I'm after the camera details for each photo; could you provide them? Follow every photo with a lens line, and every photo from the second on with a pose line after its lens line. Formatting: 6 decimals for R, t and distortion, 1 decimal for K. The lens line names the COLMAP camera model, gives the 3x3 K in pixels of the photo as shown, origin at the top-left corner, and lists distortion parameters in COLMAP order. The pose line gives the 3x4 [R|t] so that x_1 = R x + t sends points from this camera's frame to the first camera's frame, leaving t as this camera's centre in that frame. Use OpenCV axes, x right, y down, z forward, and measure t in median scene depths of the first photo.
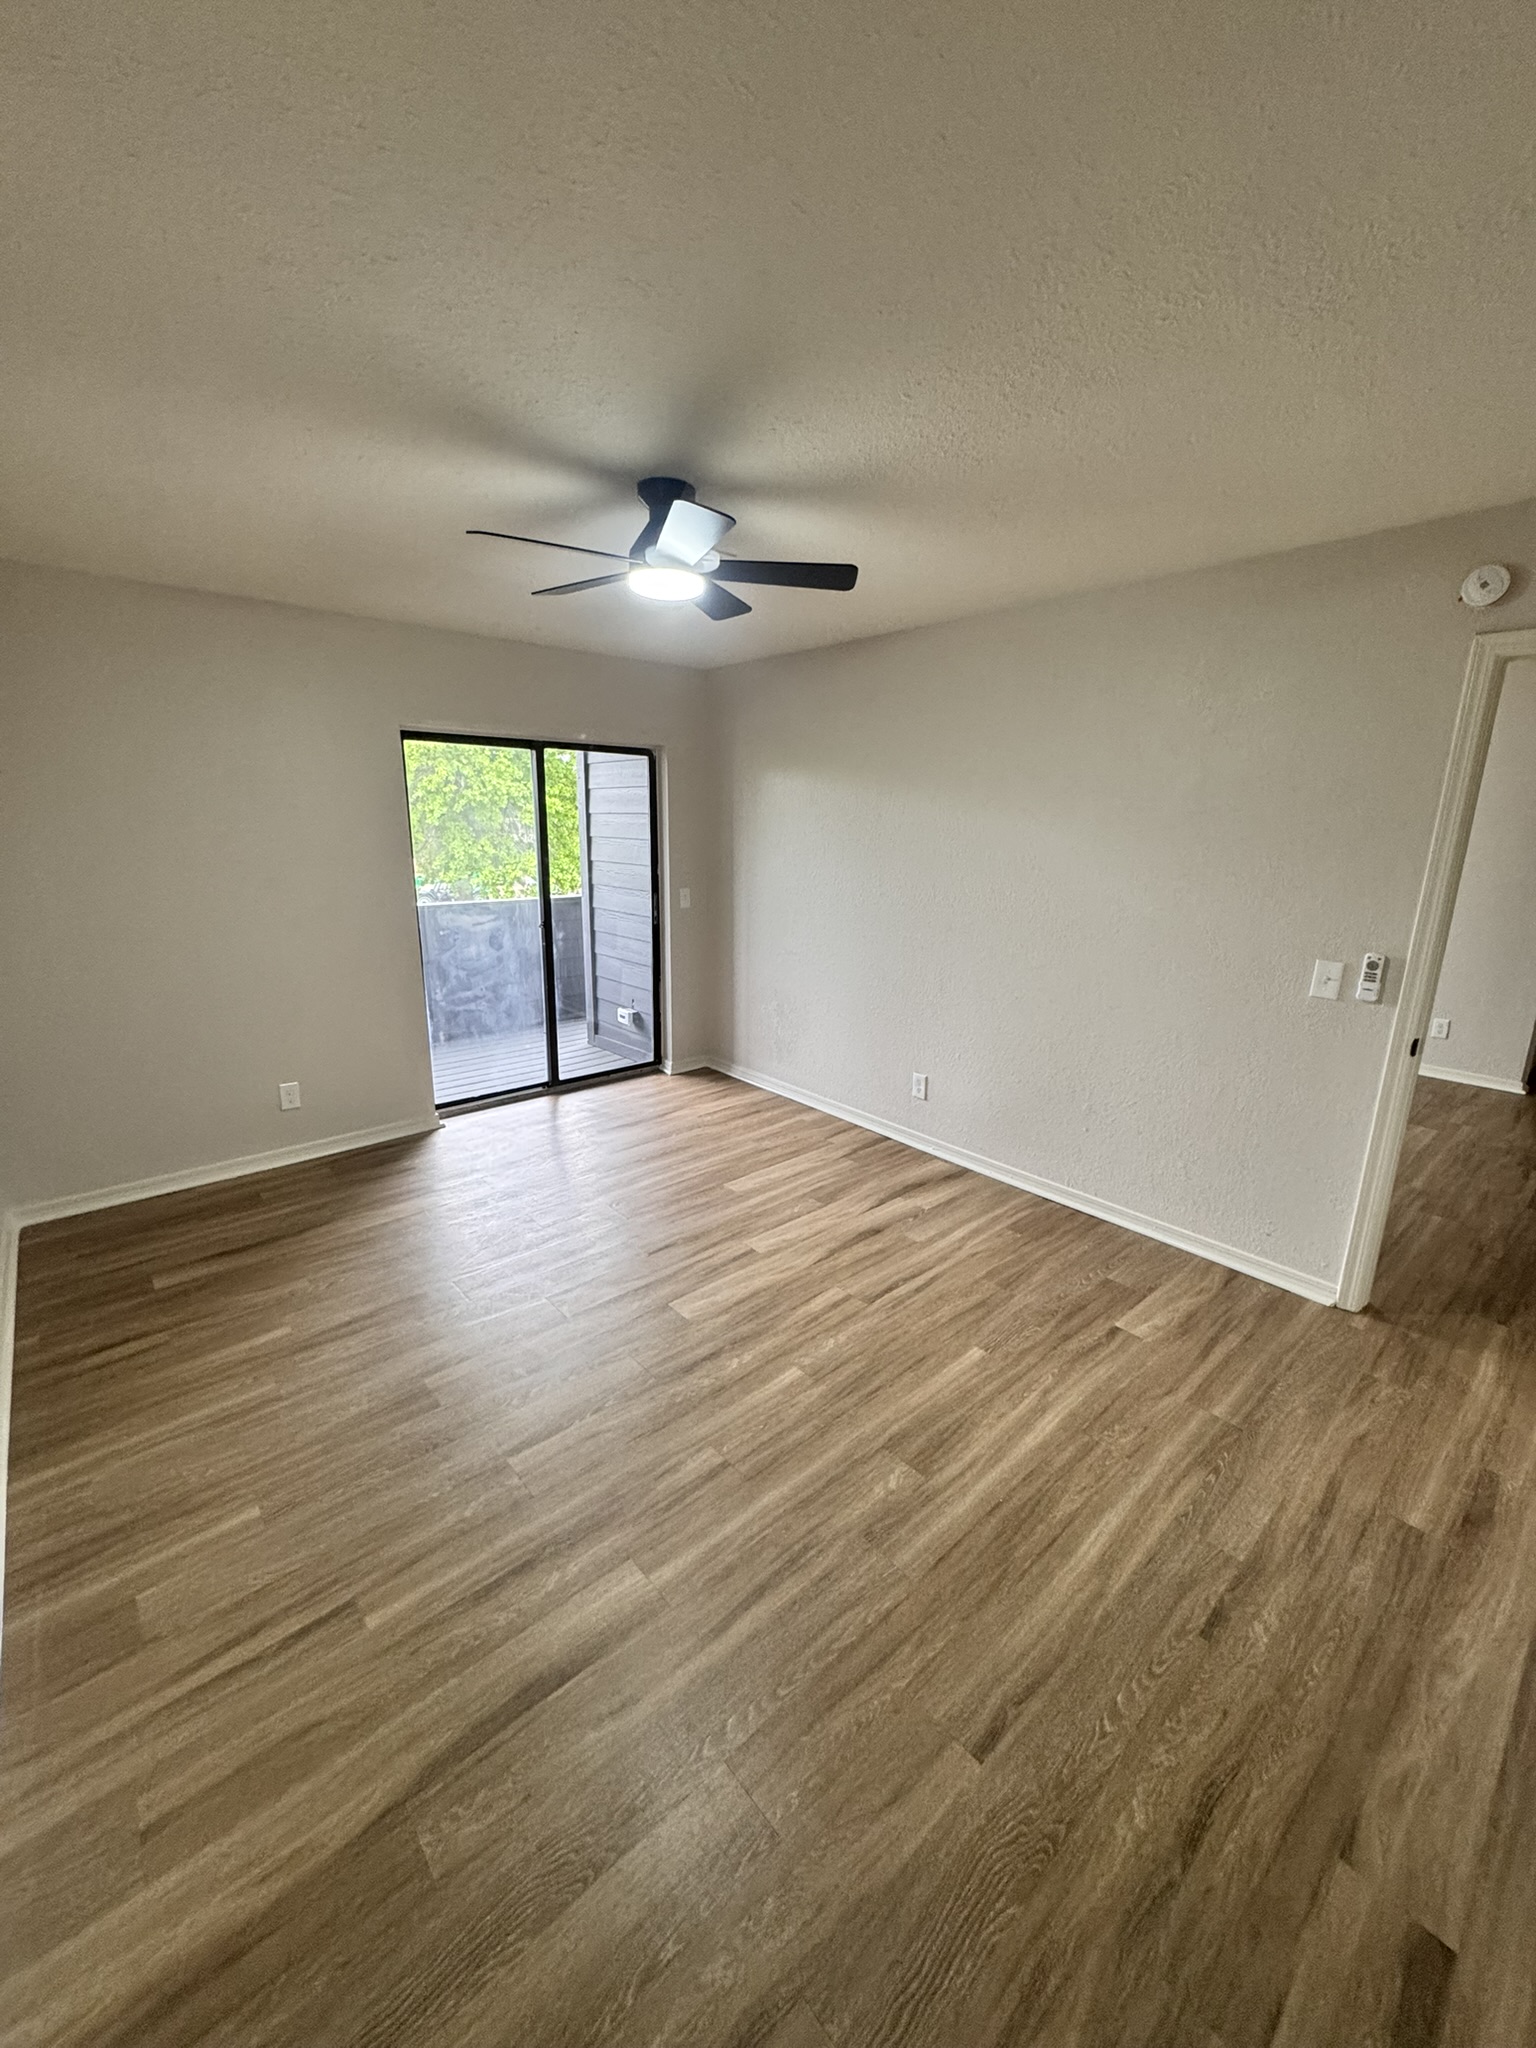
lens RADIAL K [[817.6, 0, 772.2], [0, 817.6, 1012.5], [0, 0, 1]] dist [0.001146, 0.000377]
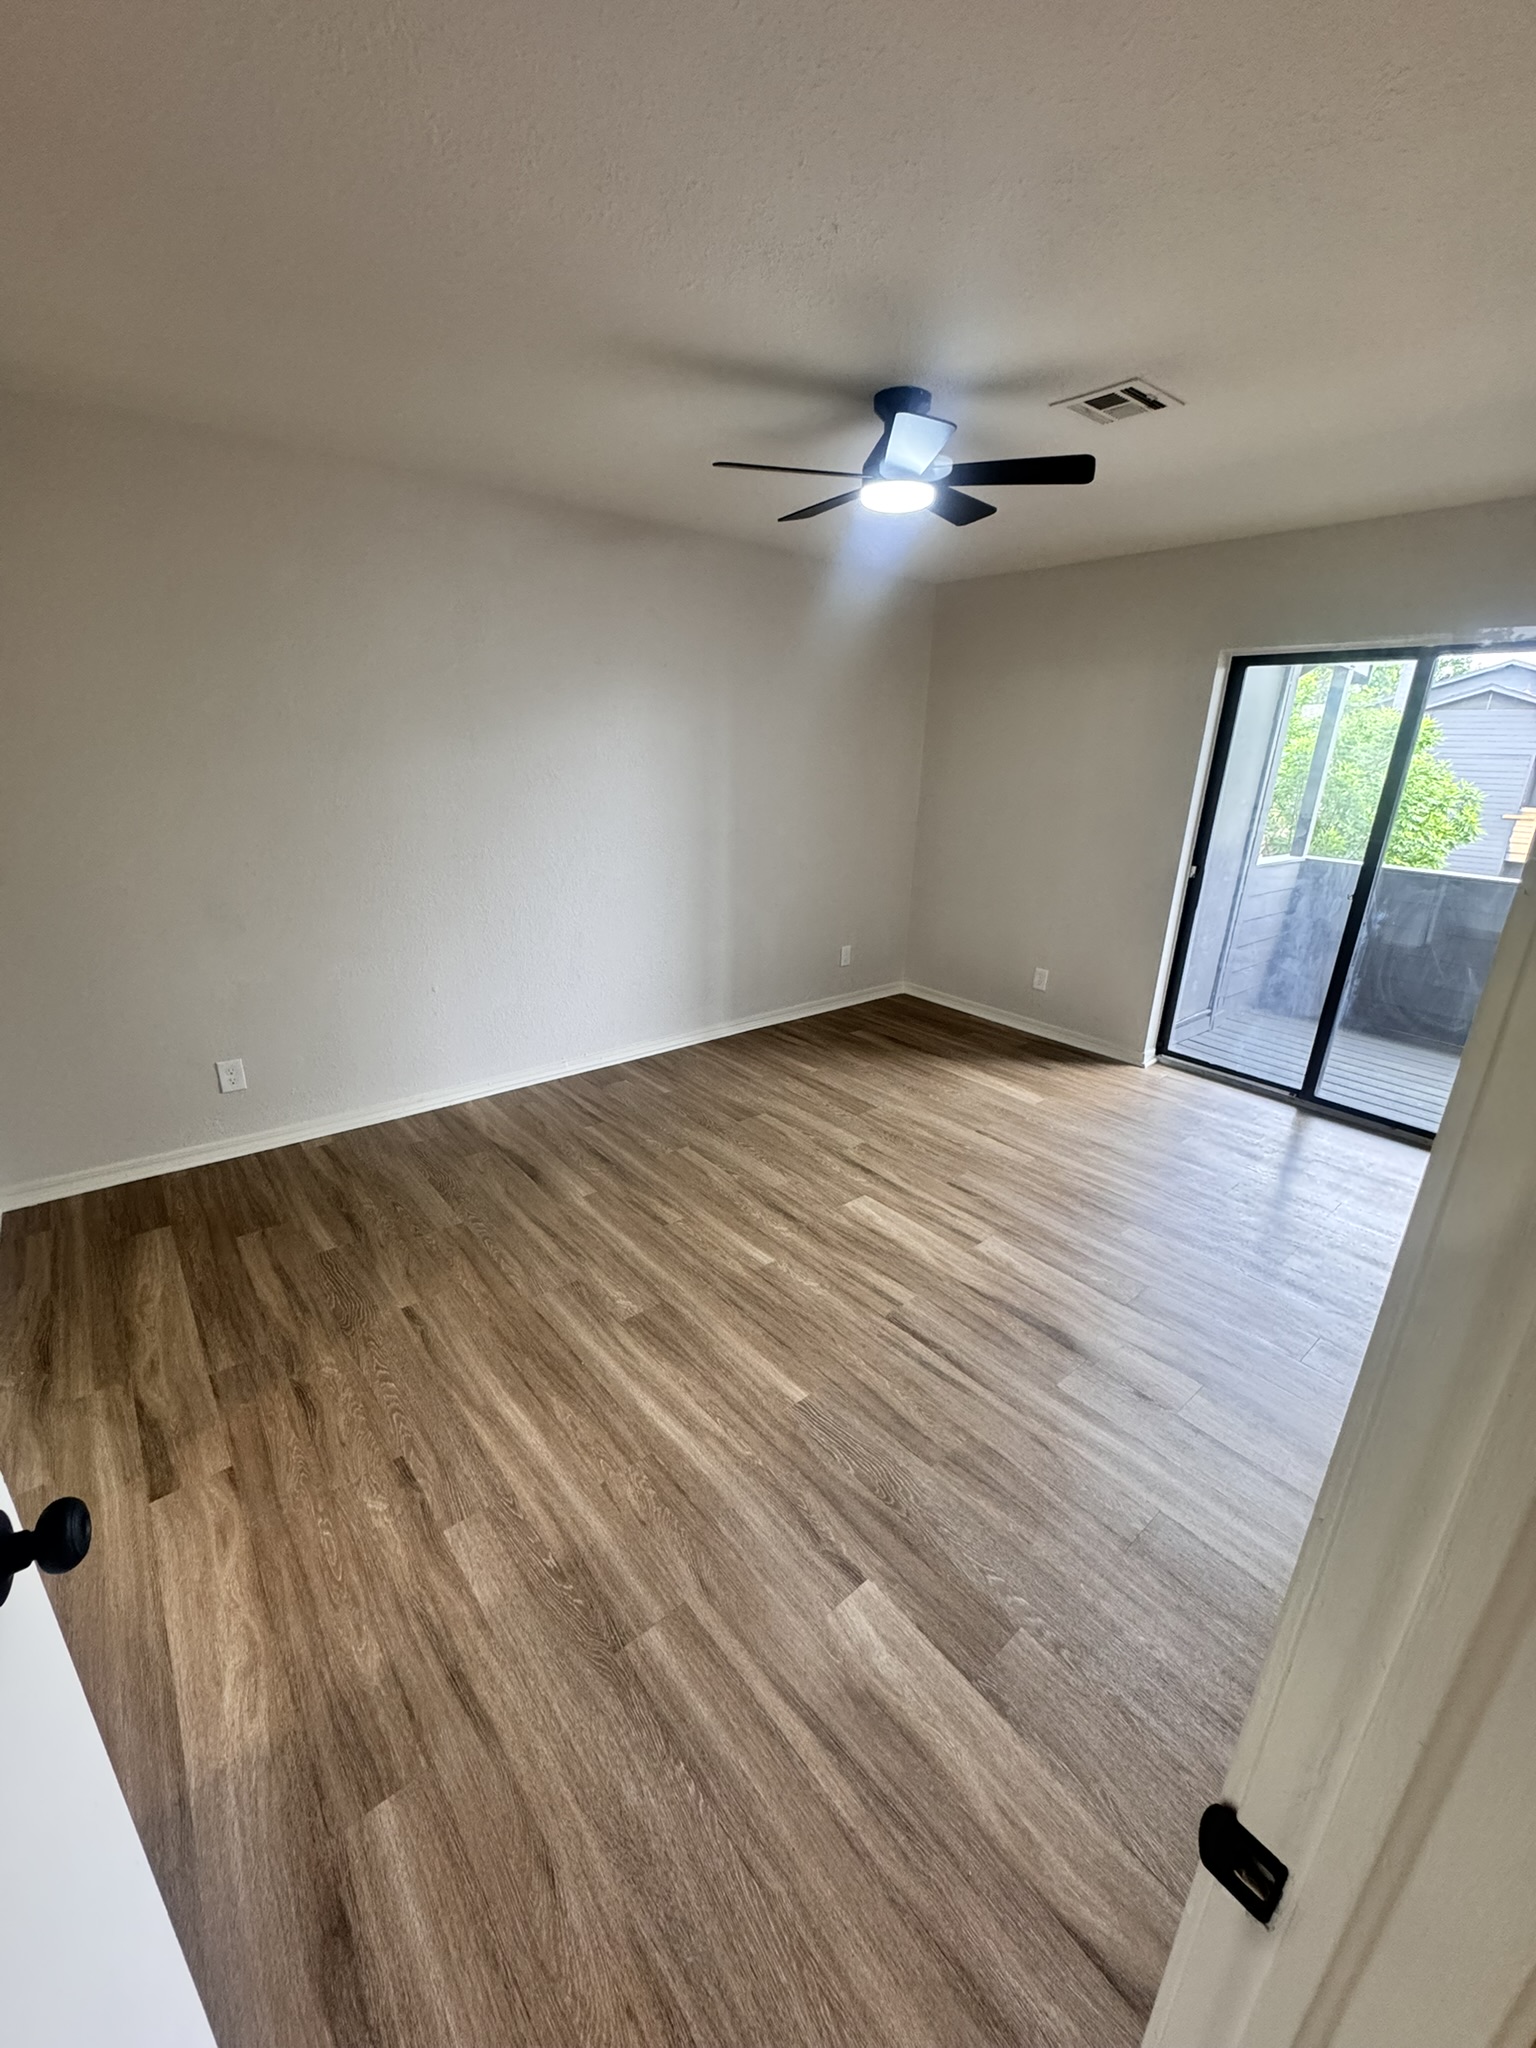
lens RADIAL K [[817.6, 0, 777.3], [0, 817.6, 1027.0], [0, 0, 1]] dist [0.001146, 0.000377]
pose [[-0.023569, 0.315888, -0.948504, 1.085431], [-0.261729, 0.913726, 0.310809, -0.197875], [0.964854, 0.255576, 0.061142, 1.003168]]
